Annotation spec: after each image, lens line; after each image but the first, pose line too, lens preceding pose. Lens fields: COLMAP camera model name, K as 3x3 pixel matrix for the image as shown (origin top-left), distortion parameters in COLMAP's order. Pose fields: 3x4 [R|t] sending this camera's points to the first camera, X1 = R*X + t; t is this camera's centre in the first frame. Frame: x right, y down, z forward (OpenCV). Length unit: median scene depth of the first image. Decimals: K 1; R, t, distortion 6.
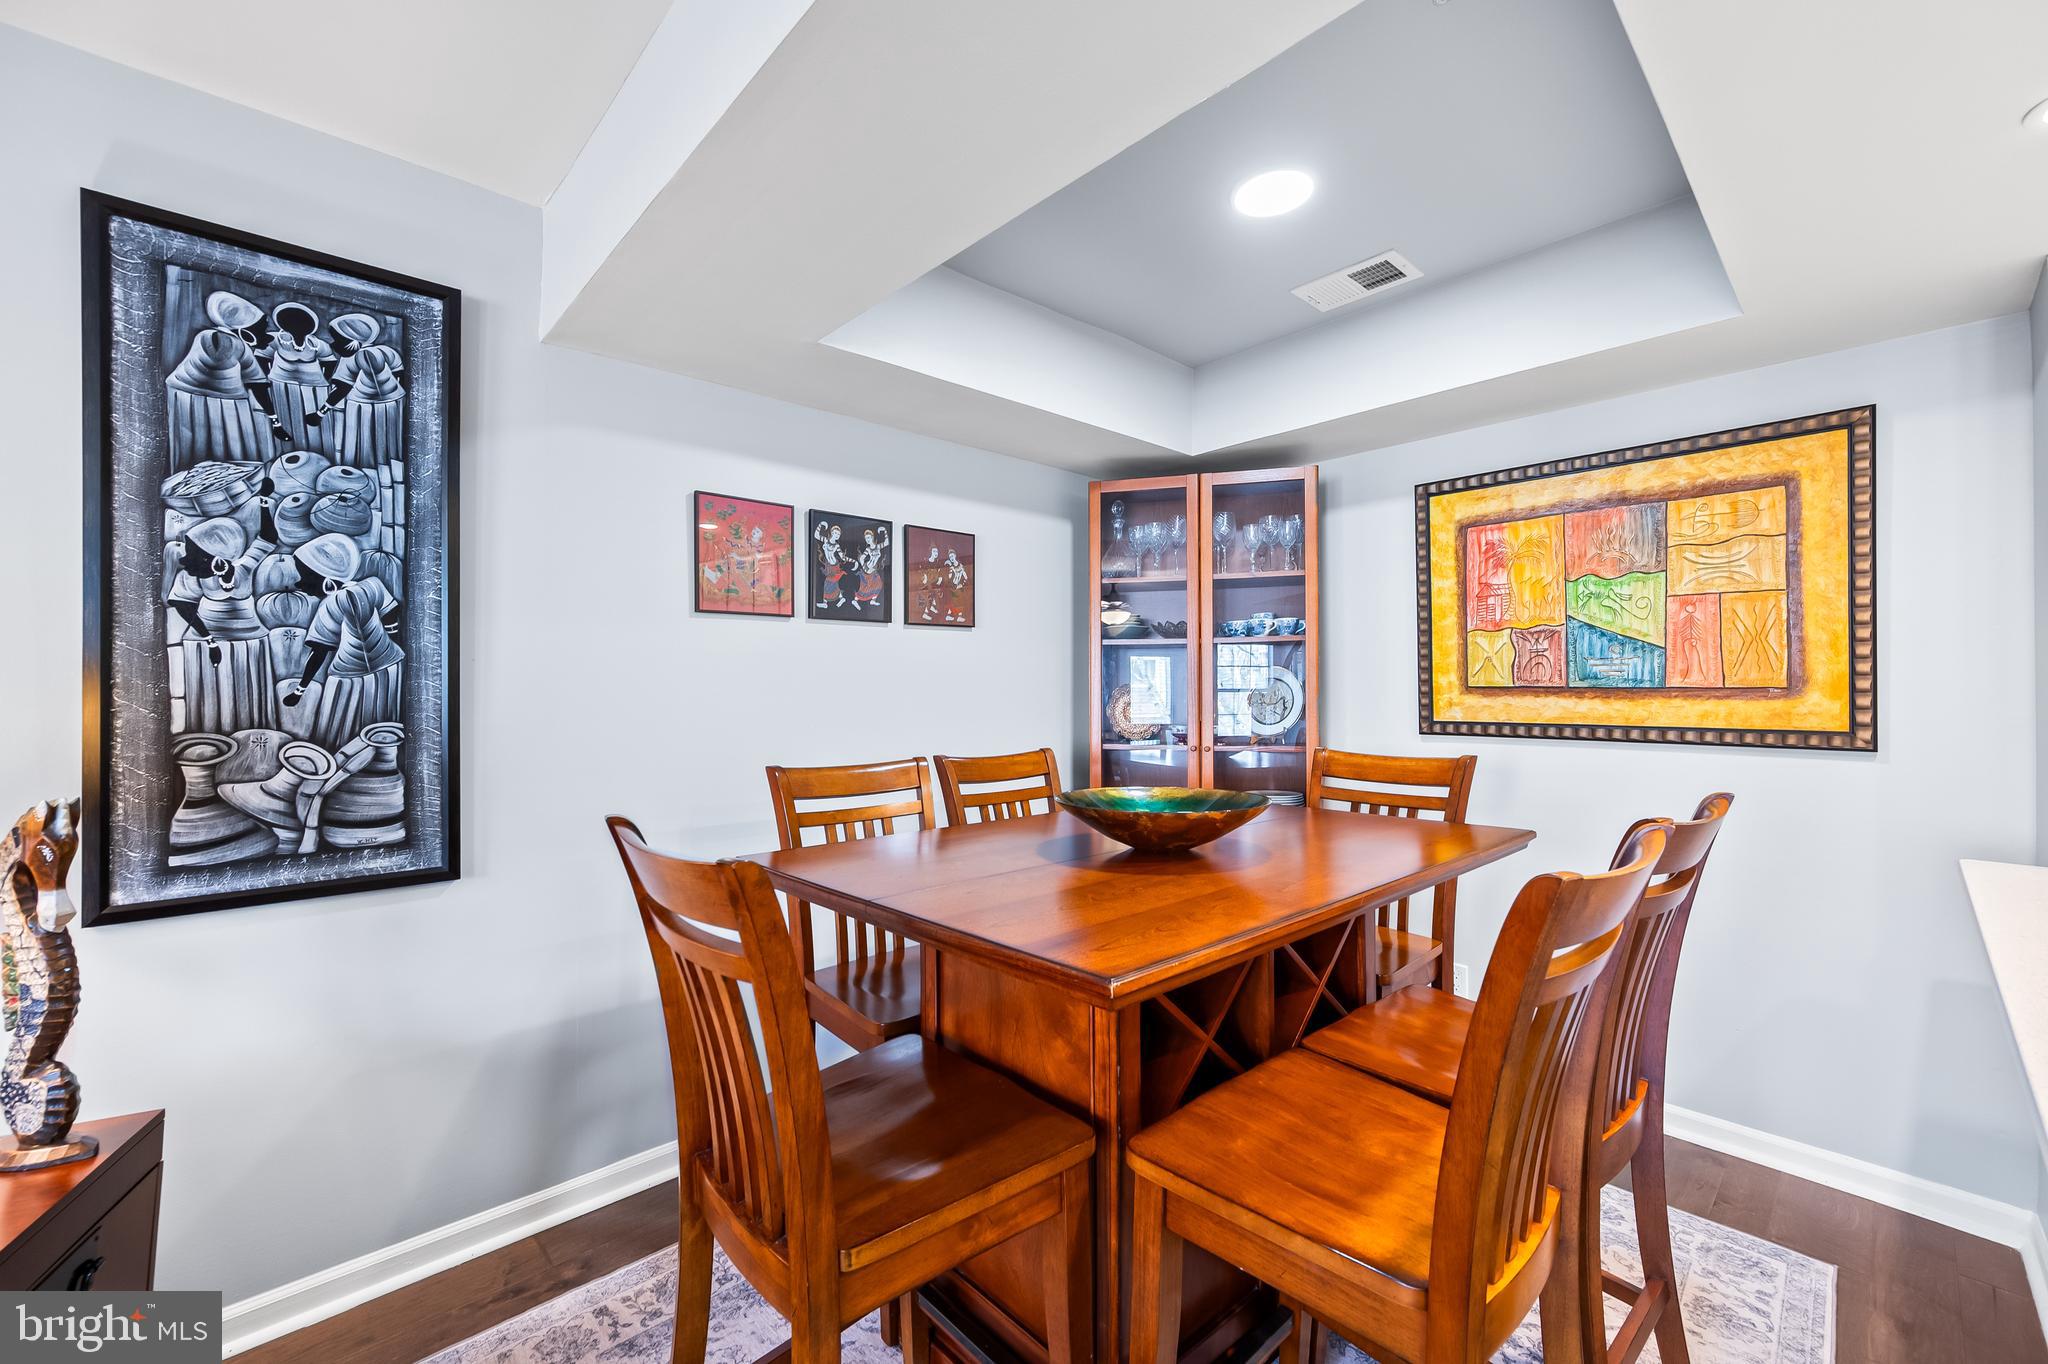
lens RADIAL K [[822.1, 0, 1021.1], [0, 822.1, 684.0], [0, 0, 1]] dist [-0.001667, -0.000169]
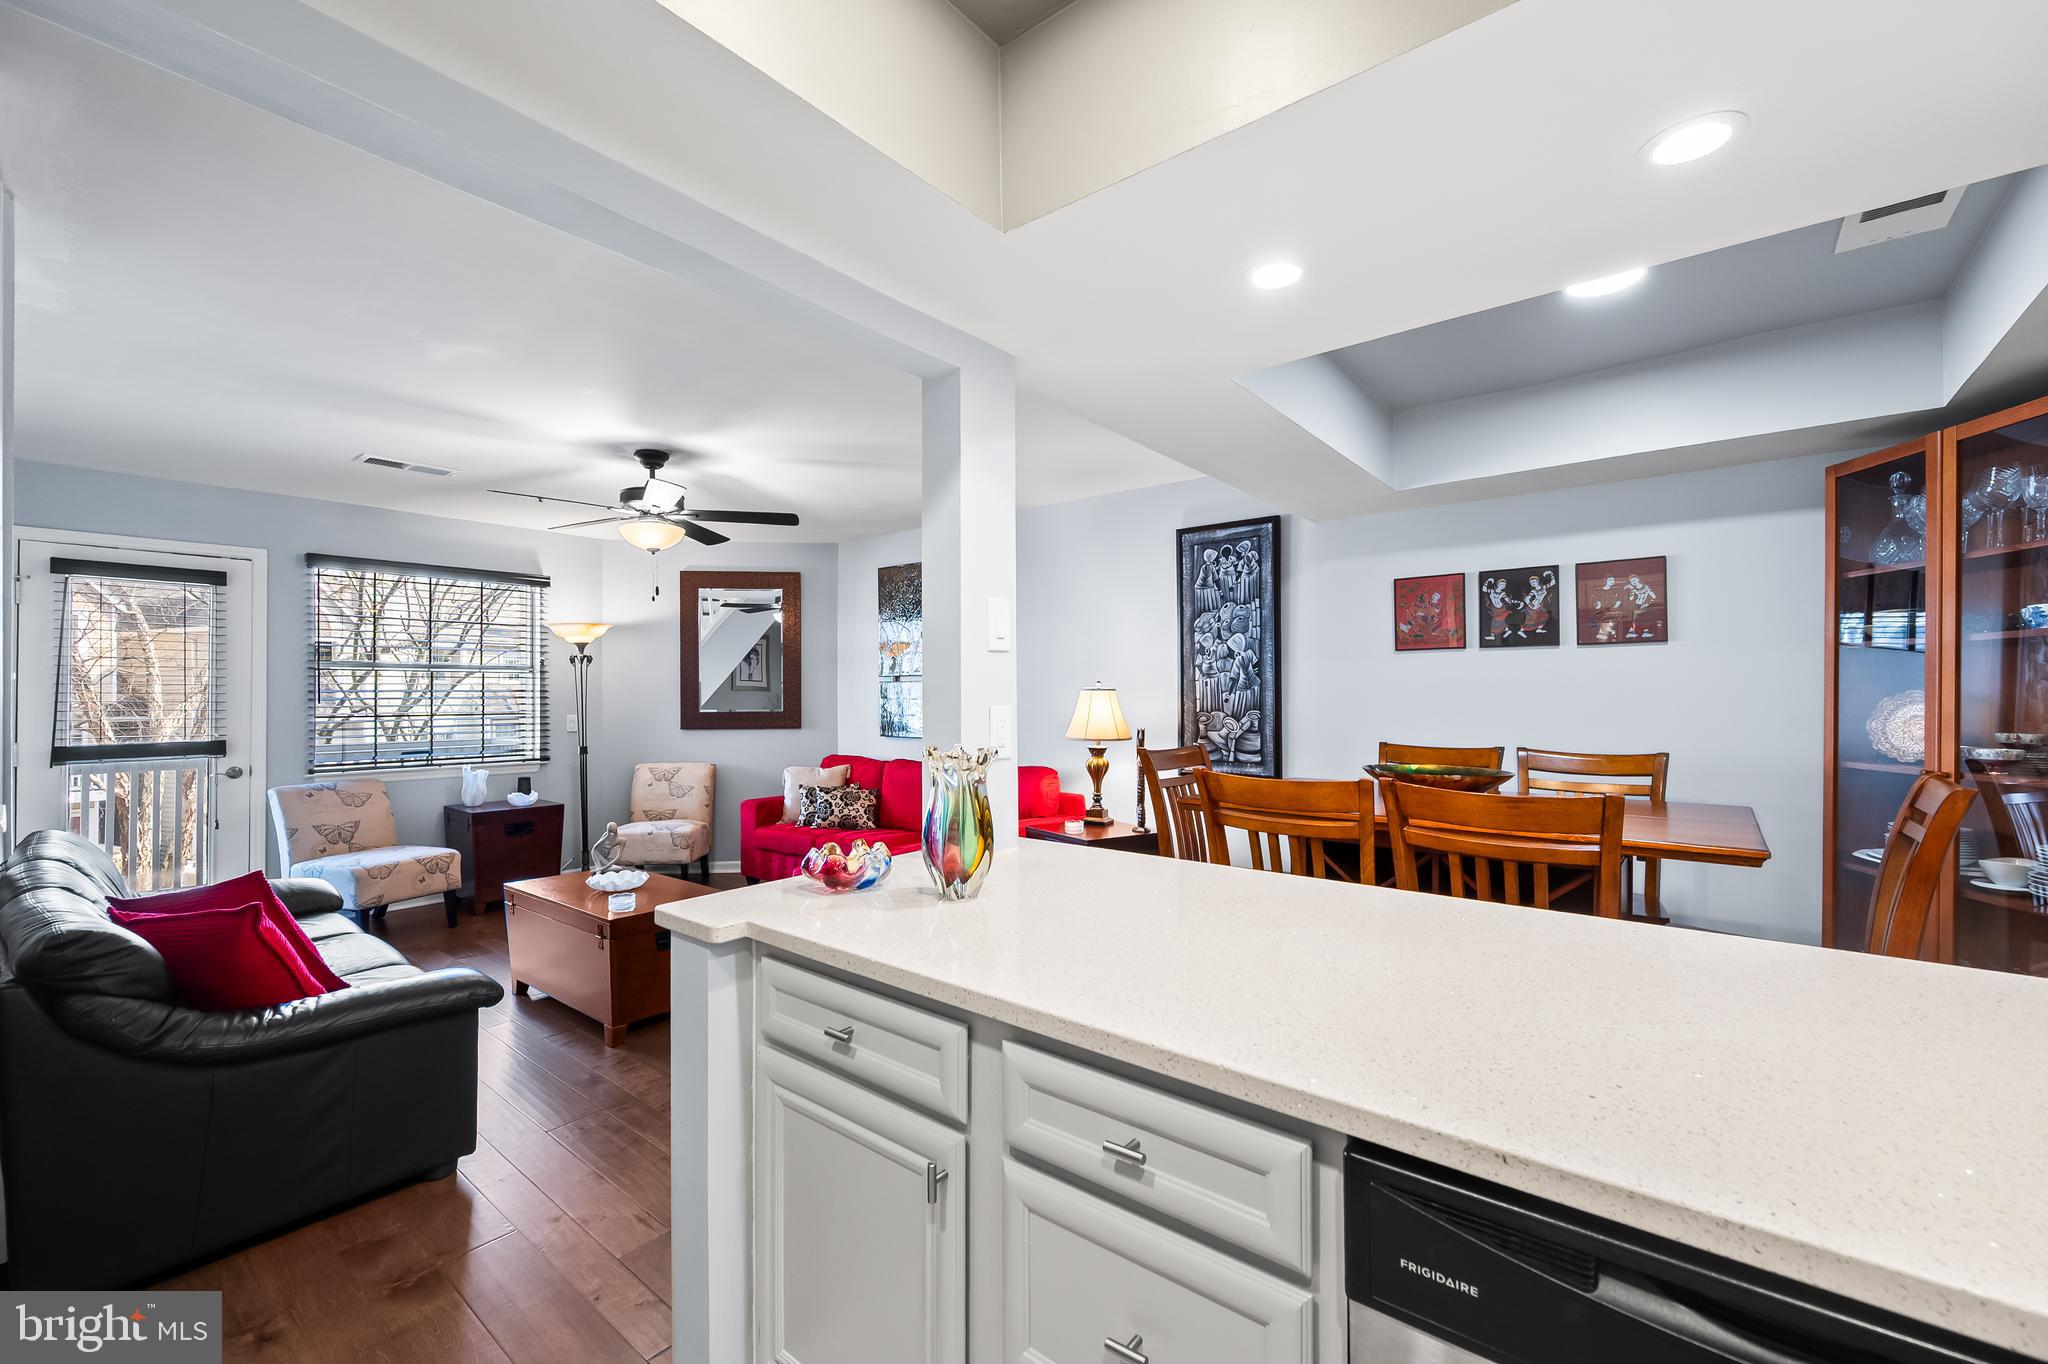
lens RADIAL K [[822.1, 0, 1021.1], [0, 822.1, 684.0], [0, 0, 1]] dist [-0.001667, -0.000169]
pose [[0.143835, -0.007995, -0.989569, 1.225897], [0.007166, 0.999950, -0.007038, -0.014587], [0.989576, -0.006079, 0.143885, -0.000437]]
